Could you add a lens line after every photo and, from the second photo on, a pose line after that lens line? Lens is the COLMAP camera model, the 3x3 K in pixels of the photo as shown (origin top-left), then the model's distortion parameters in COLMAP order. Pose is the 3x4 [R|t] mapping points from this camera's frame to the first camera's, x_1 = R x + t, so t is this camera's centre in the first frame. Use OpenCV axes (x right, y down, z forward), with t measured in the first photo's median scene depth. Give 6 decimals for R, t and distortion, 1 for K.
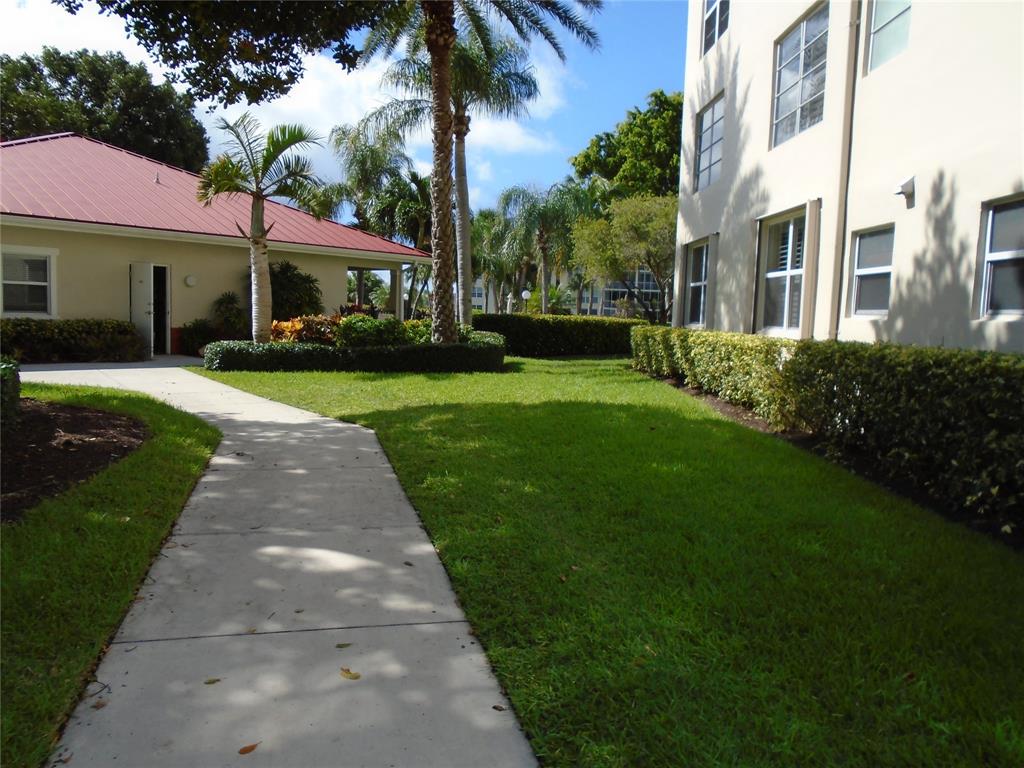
lens RADIAL K [[776.0, 0, 507.8], [0, 776.0, 384.3], [0, 0, 1]] dist [-0.030427, 0.008870]
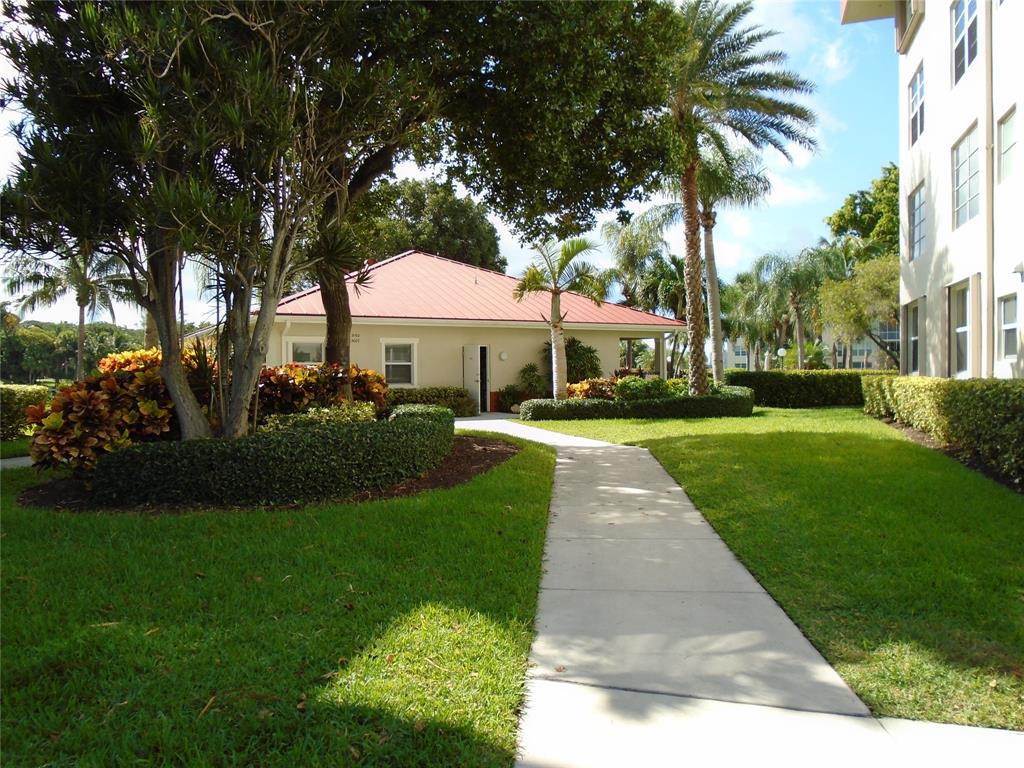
lens RADIAL K [[776.0, 0, 507.8], [0, 776.0, 384.3], [0, 0, 1]] dist [-0.030427, 0.008870]
pose [[0.942549, -0.039165, -0.331763, 0.041727], [0.012322, 0.996504, -0.082630, 0.027745], [0.333840, 0.073795, 0.939737, -0.281164]]
